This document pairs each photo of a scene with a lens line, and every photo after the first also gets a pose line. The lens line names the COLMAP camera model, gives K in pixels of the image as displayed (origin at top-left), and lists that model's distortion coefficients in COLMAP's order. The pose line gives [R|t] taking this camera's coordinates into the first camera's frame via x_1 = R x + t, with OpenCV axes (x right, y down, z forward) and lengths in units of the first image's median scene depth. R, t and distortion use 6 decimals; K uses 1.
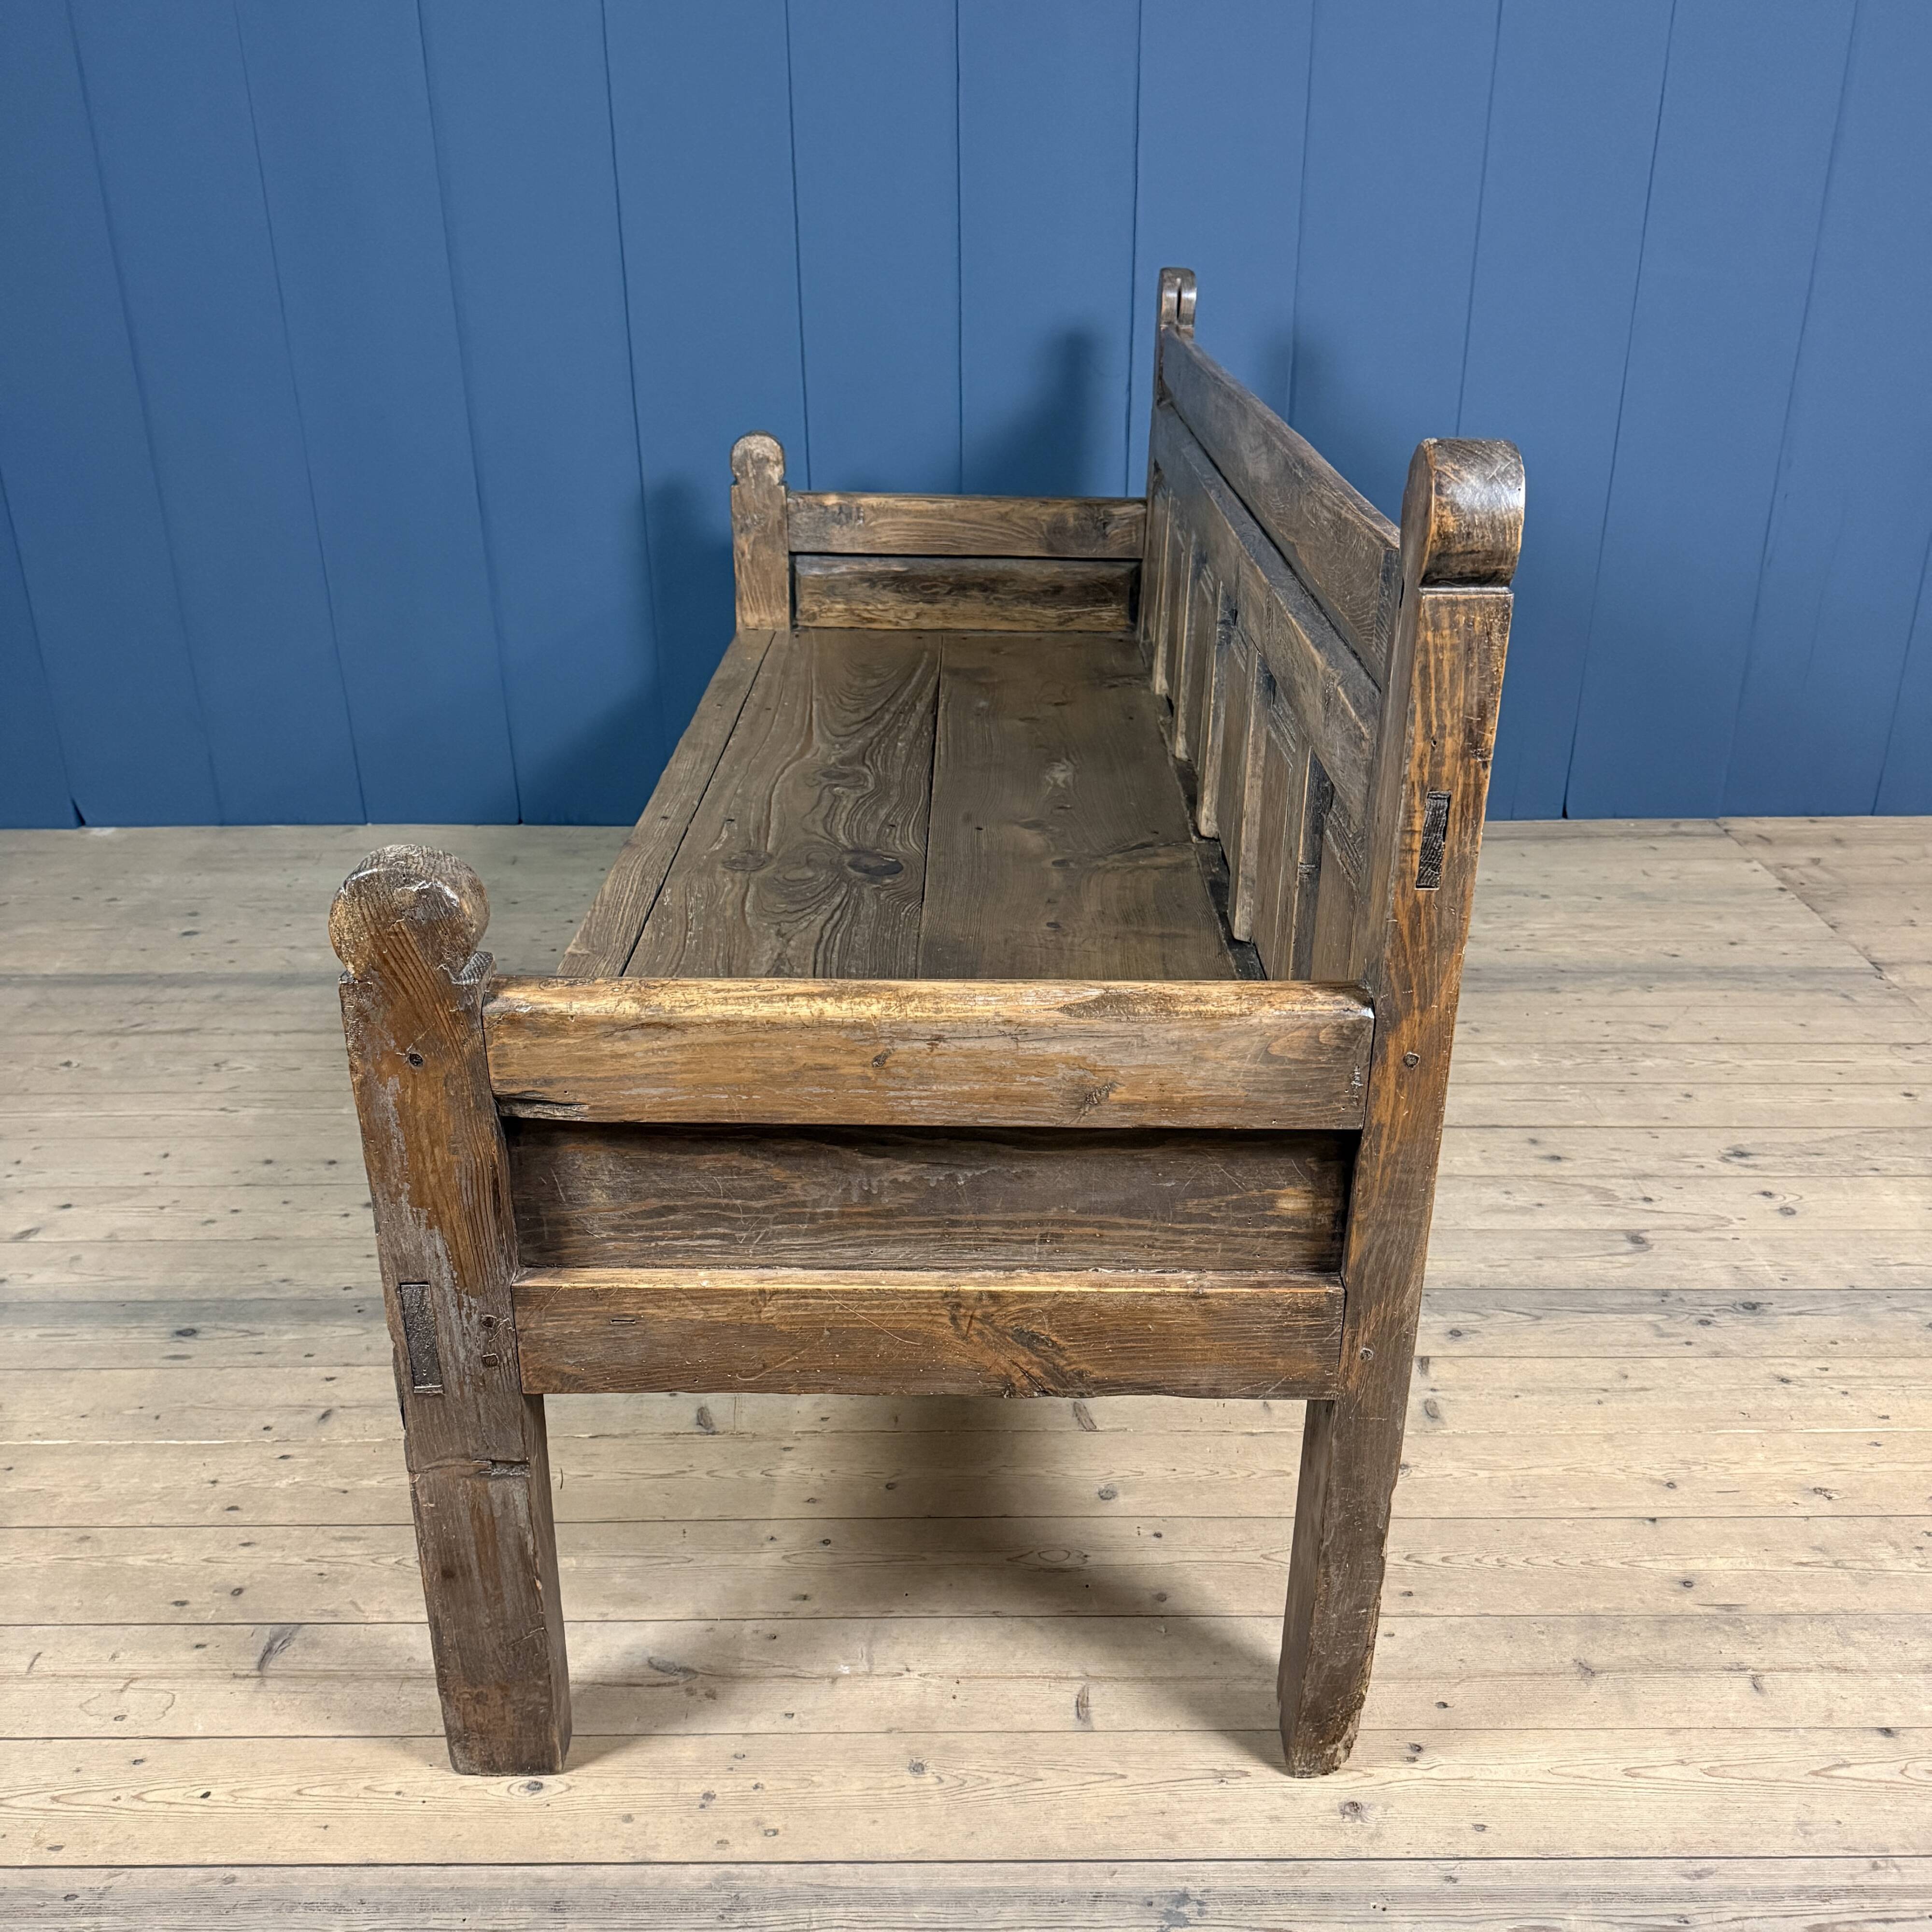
lens RADIAL K [[1793.4, 0, 995.6], [0, 1793.4, 971.9], [0, 0, 1]] dist [0.197907, -0.353458]
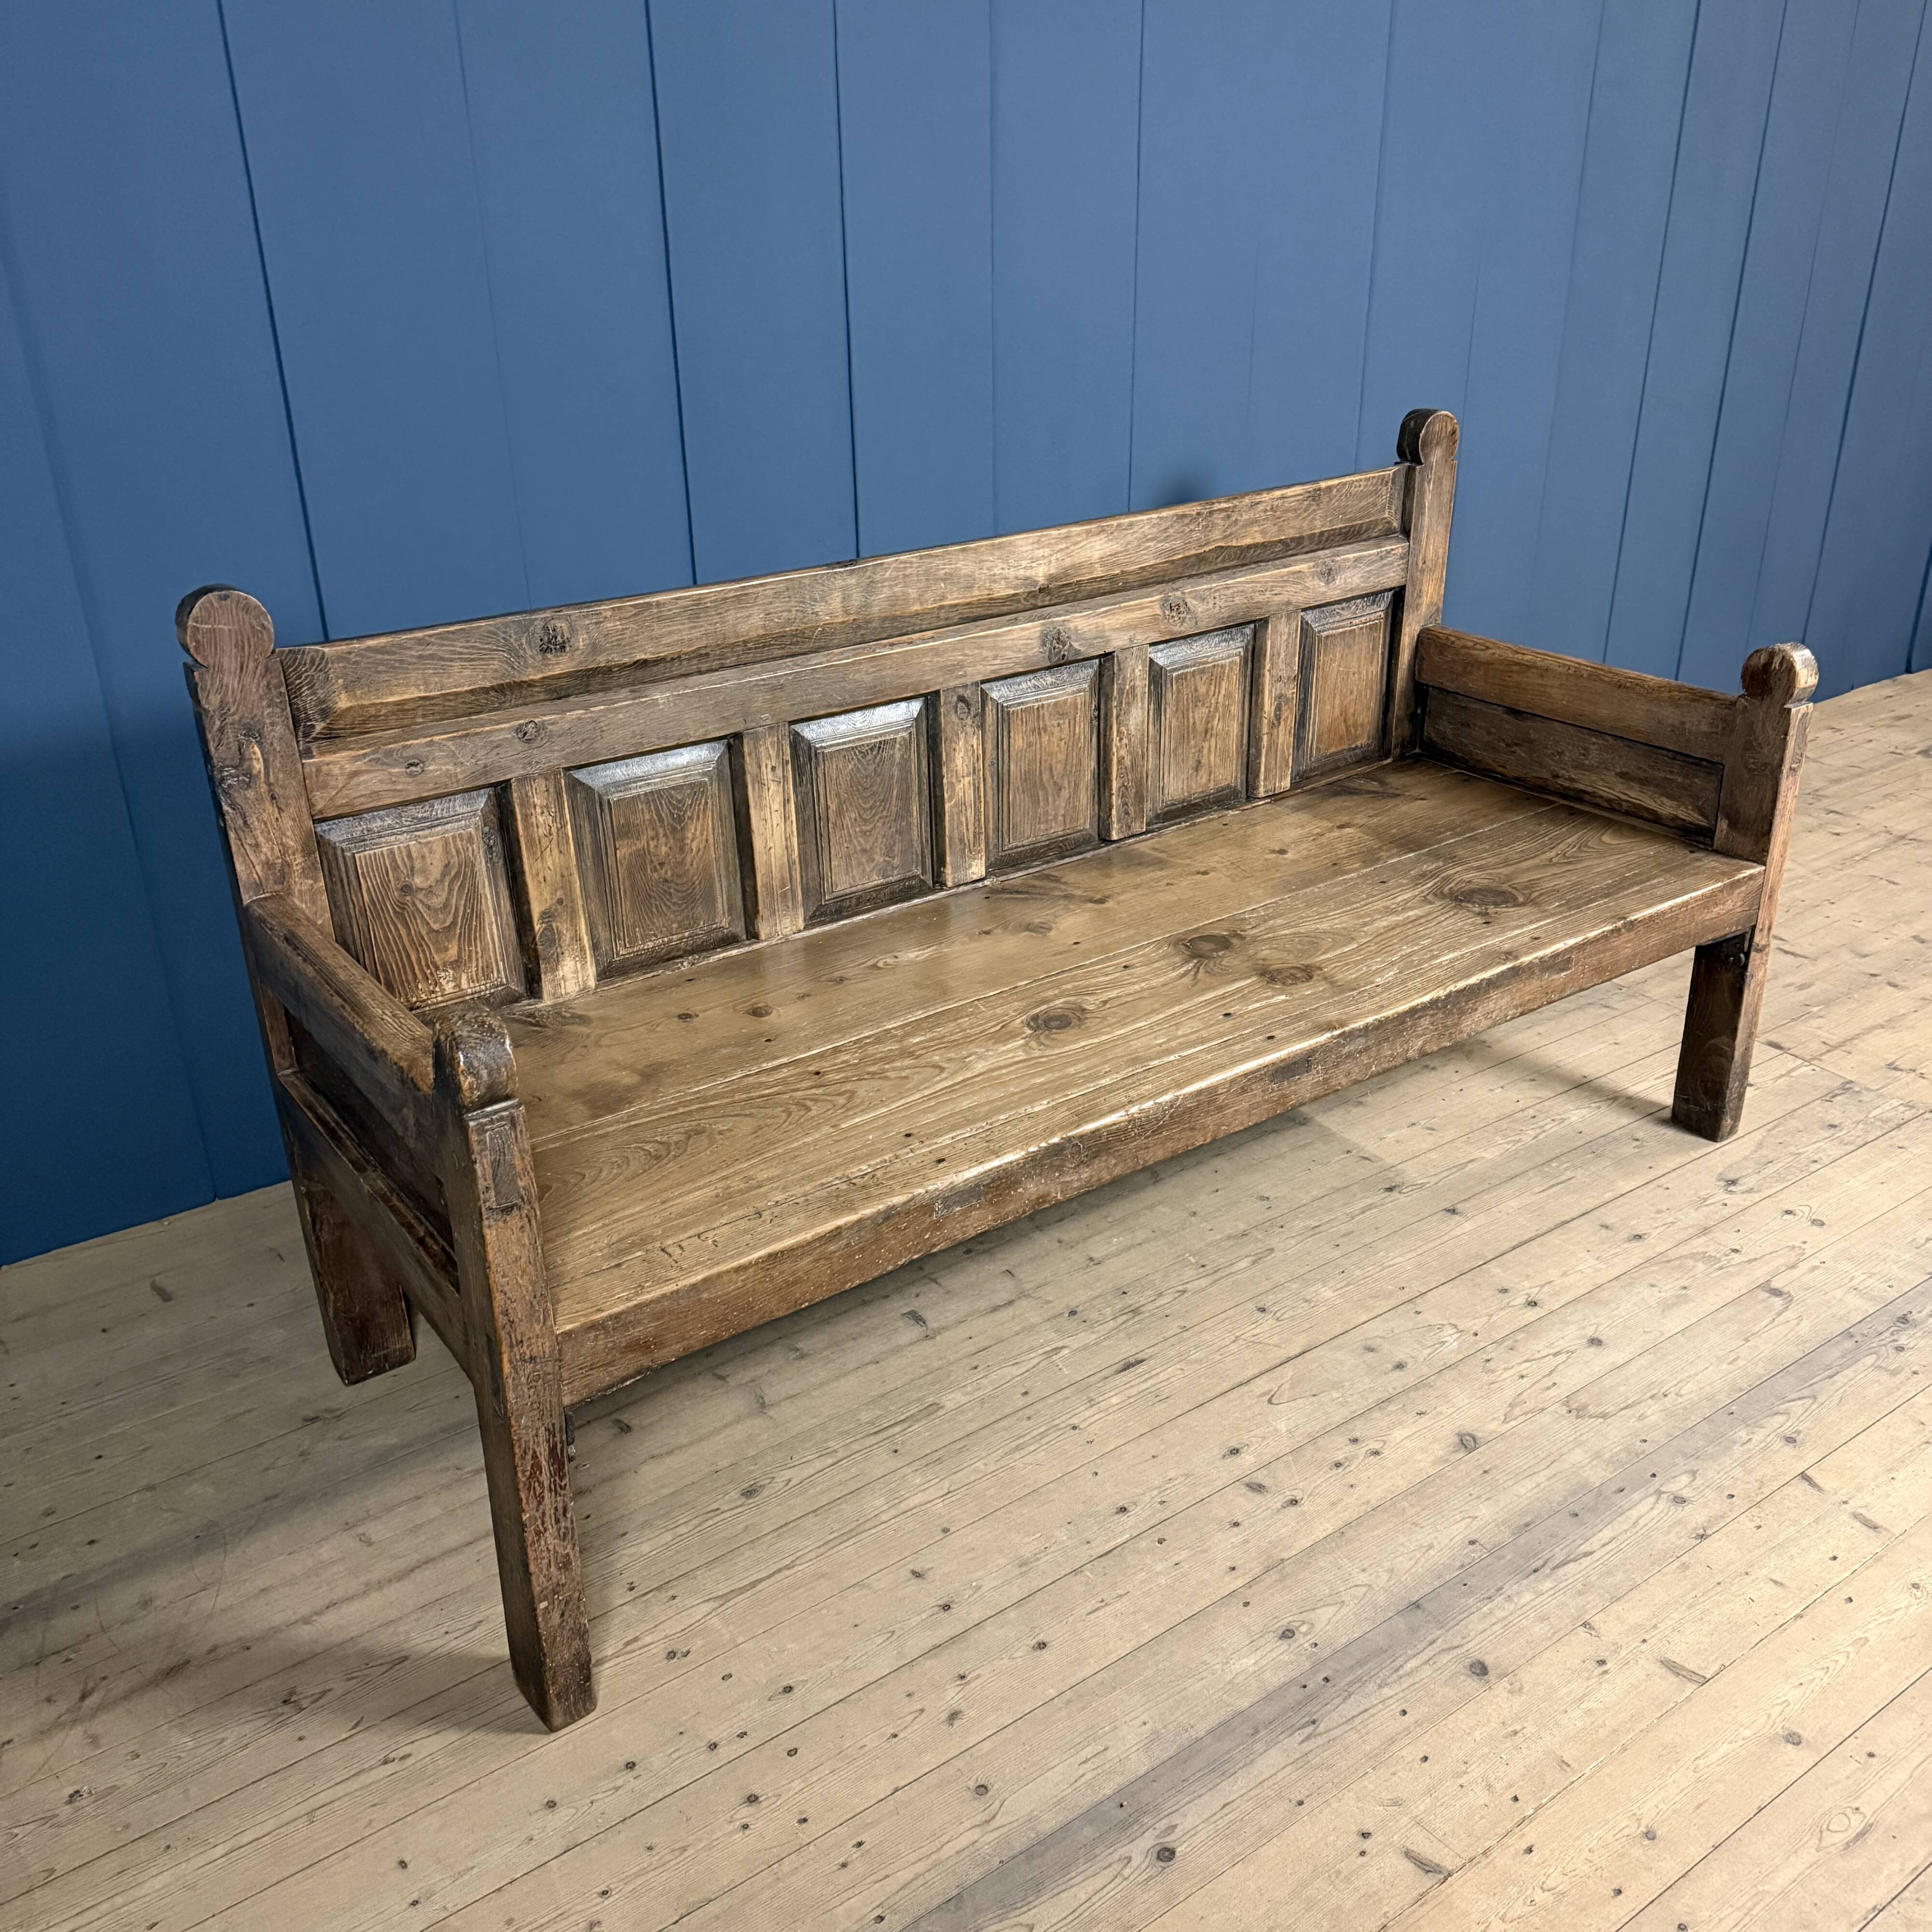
lens RADIAL K [[1784.0, 0, 972.8], [0, 1784.0, 966.9], [0, 0, 1]] dist [0.197953, -0.442277]
pose [[-0.576337, -0.341826, 0.742287, -0.703980], [0.346255, 0.720612, 0.600688, -0.664983], [-0.740232, 0.603220, -0.296956, 1.204484]]
